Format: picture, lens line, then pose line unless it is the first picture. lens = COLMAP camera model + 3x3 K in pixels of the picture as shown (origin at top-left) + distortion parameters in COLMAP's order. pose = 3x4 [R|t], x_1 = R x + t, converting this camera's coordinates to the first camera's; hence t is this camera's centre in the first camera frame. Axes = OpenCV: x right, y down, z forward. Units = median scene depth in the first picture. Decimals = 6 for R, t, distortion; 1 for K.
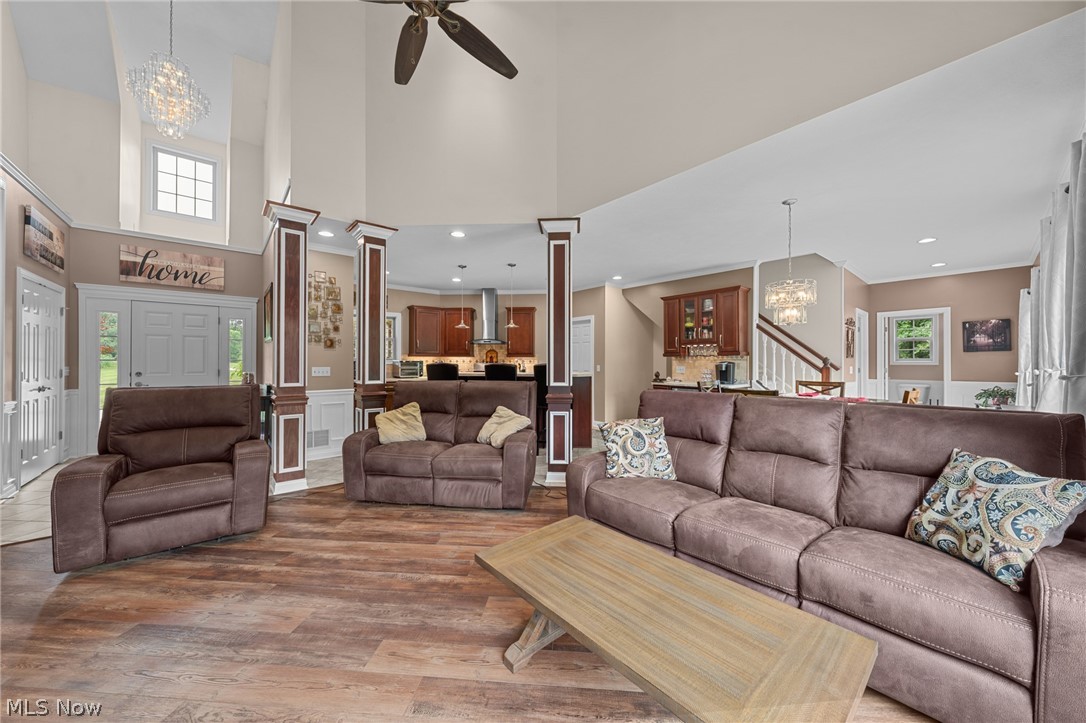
lens RADIAL K [[381.2, 0, 546.7], [0, 381.2, 359.5], [0, 0, 1]] dist [0.000323, 0.000105]
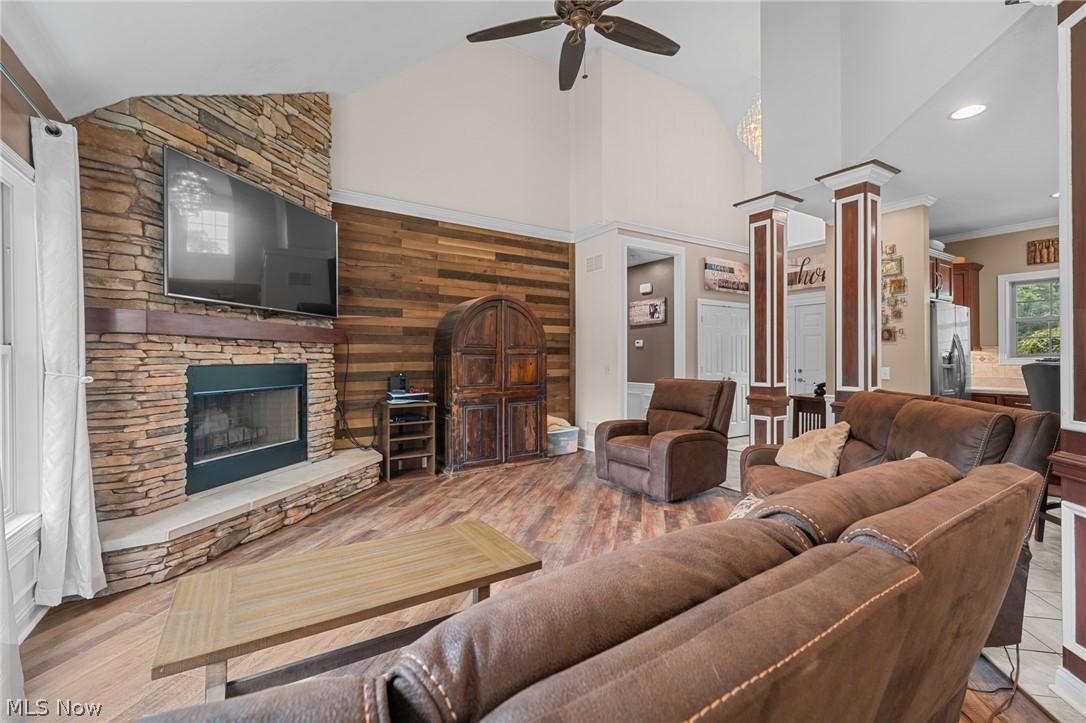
lens RADIAL K [[461.9, 0, 544.5], [0, 461.9, 357.2], [0, 0, 1]] dist [0.000137, -0.000129]
pose [[-0.136042, -0.004415, -0.990693, 0.359148], [0.006785, 0.999962, -0.005388, 0.000631], [0.990680, -0.007454, -0.136006, 0.408050]]
